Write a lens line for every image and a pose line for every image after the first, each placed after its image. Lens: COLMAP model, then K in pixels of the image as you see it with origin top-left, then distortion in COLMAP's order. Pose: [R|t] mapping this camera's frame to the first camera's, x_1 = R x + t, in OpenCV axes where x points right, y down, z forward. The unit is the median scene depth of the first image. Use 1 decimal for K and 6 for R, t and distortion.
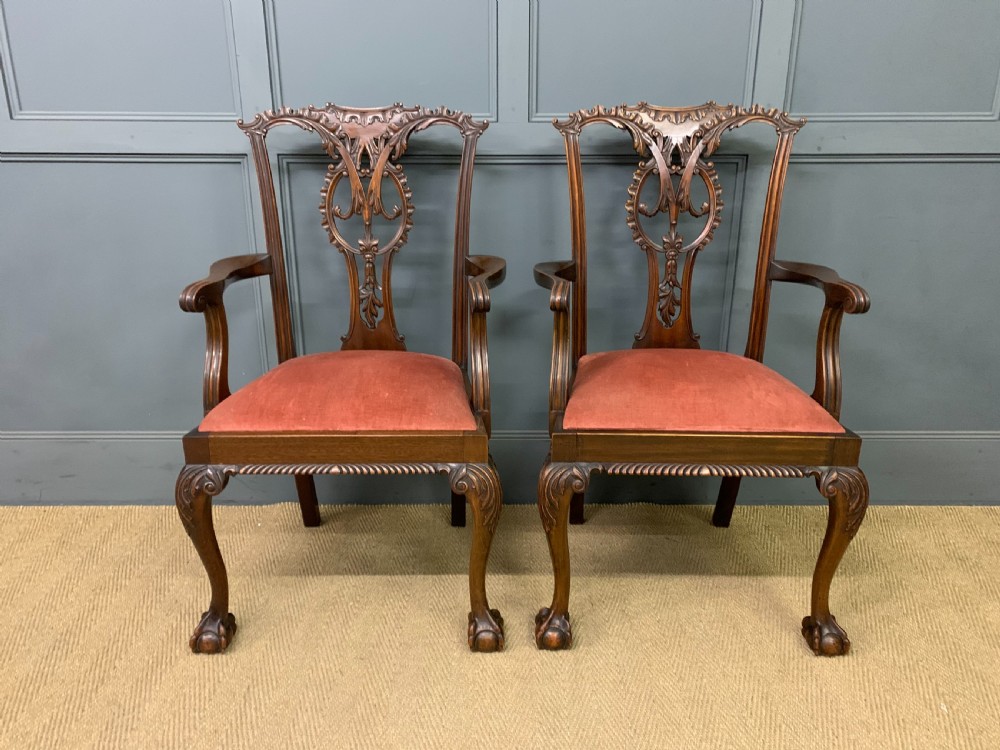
lens RADIAL K [[768.3, 0, 495.8], [0, 768.3, 375.4], [0, 0, 1]] dist [0.026186, -0.019198]
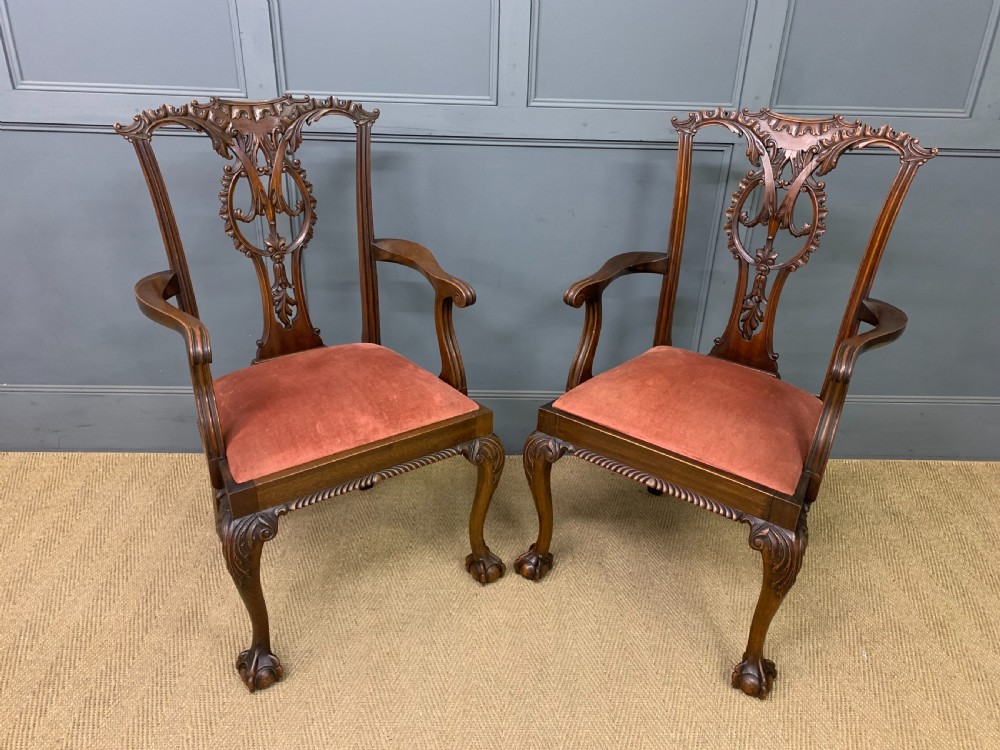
lens RADIAL K [[768.3, 0, 499.9], [0, 768.3, 371.3], [0, 0, 1]] dist [0.026186, -0.019198]
pose [[0.998990, 0.013890, 0.042725, -0.038606], [-0.020059, 0.988853, 0.147539, -0.151660], [-0.040200, -0.148247, 0.988133, -0.085512]]
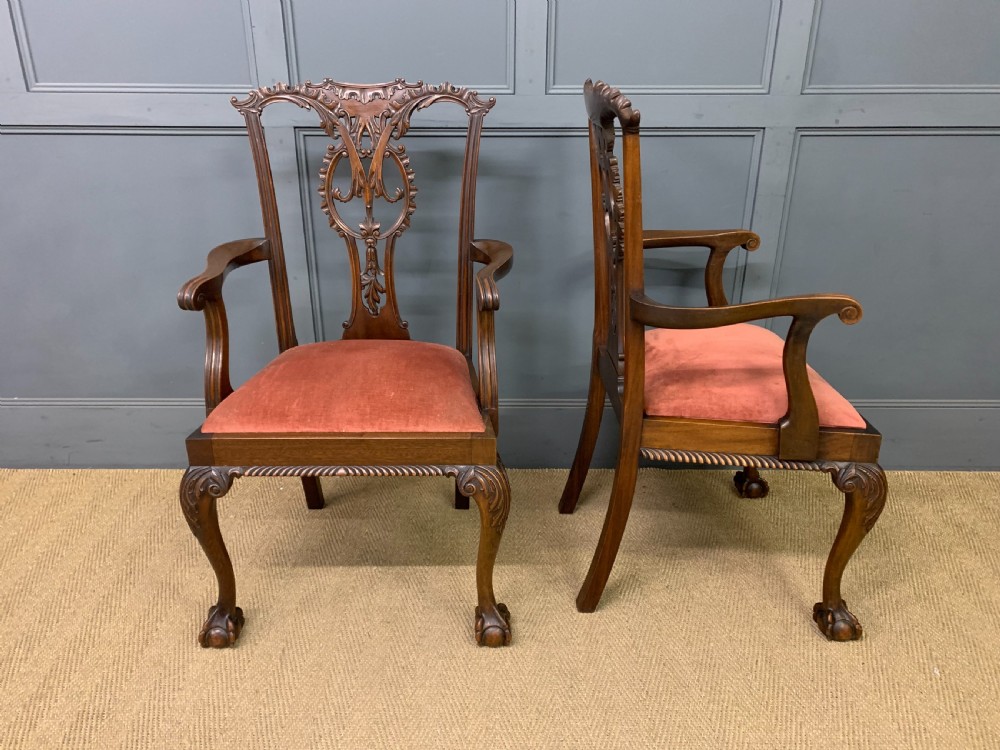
lens RADIAL K [[768.3, 0, 488.9], [0, 768.3, 377.1], [0, 0, 1]] dist [0.026186, -0.019198]
pose [[0.999999, 0.001083, 0.000569, -0.018966], [-0.001127, 0.996504, 0.083540, -0.073744], [-0.000477, -0.083541, 0.996504, 0.026655]]
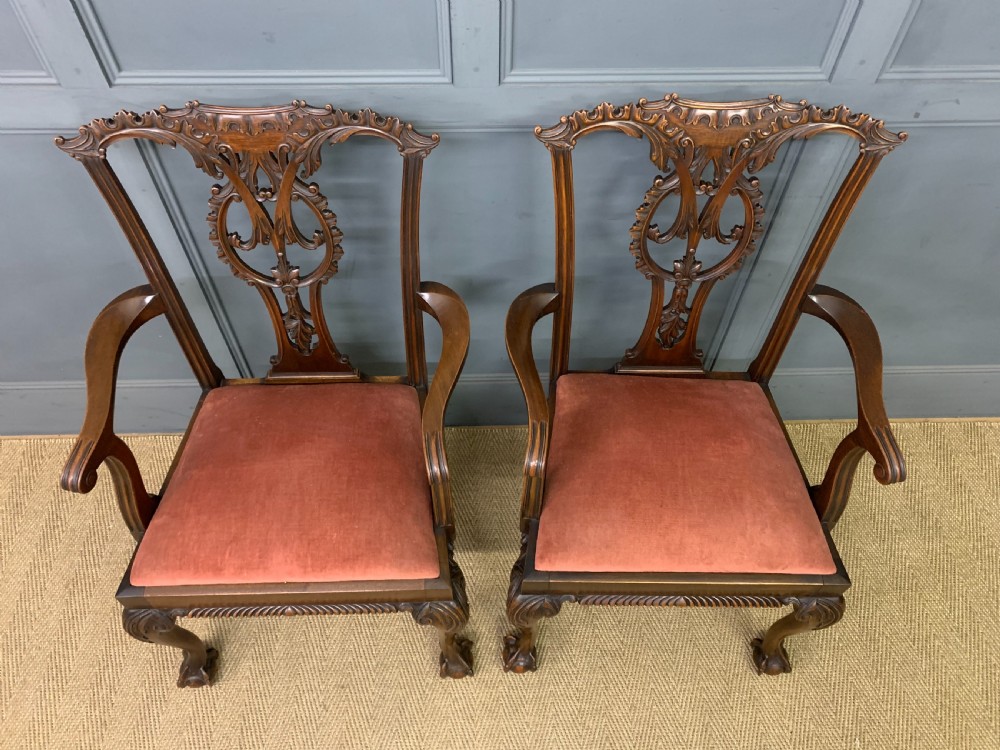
lens RADIAL K [[768.3, 0, 499.6], [0, 768.3, 374.0], [0, 0, 1]] dist [0.026186, -0.019198]
pose [[0.999403, -0.017780, 0.029634, 0.021818], [-0.003214, 0.805945, 0.591981, -0.609638], [-0.034409, -0.591723, 0.805407, 0.370671]]
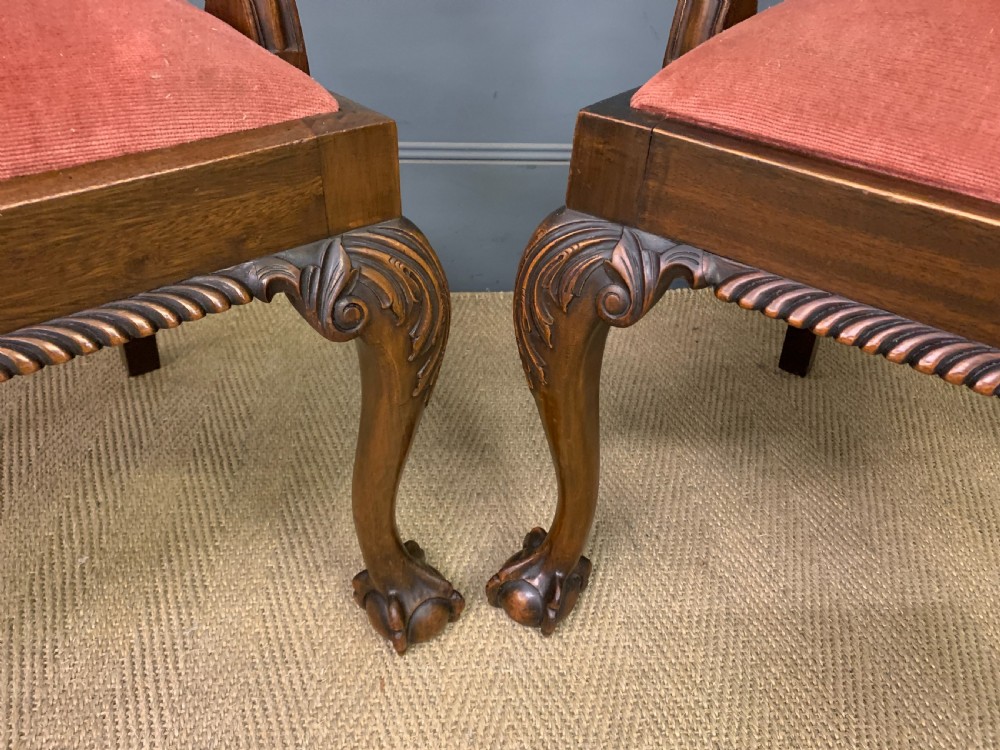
lens RADIAL K [[779.5, 0, 494.0], [0, 779.5, 364.3], [0, 0, 1]] dist [-0.003144, 0.020988]
pose [[0.997081, -0.009421, 0.075768, 0.009584], [-0.017890, 0.935904, 0.351801, 0.040073], [-0.074226, -0.352130, 0.933003, 0.666377]]
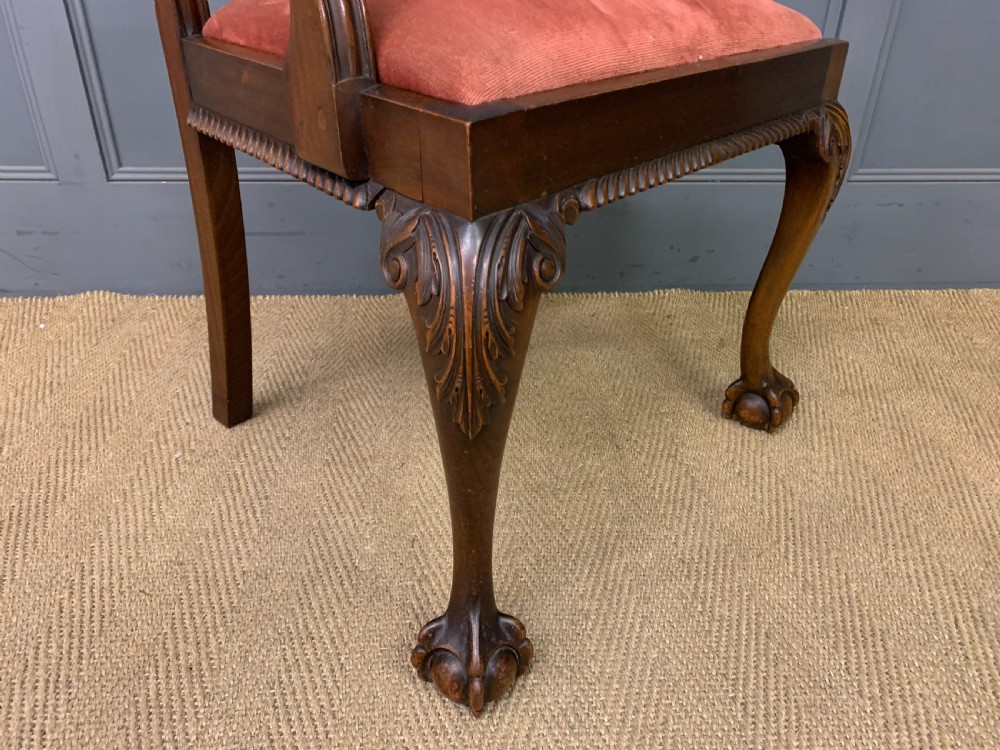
lens RADIAL K [[761.4, 0, 496.4], [0, 761.4, 385.3], [0, 0, 1]] dist [0.025458, -0.020919]
pose [[0.997765, -0.016214, 0.064819, 0.001589], [0.001522, 0.975372, 0.220562, 0.141345], [-0.066799, -0.219971, 0.973217, 0.513158]]
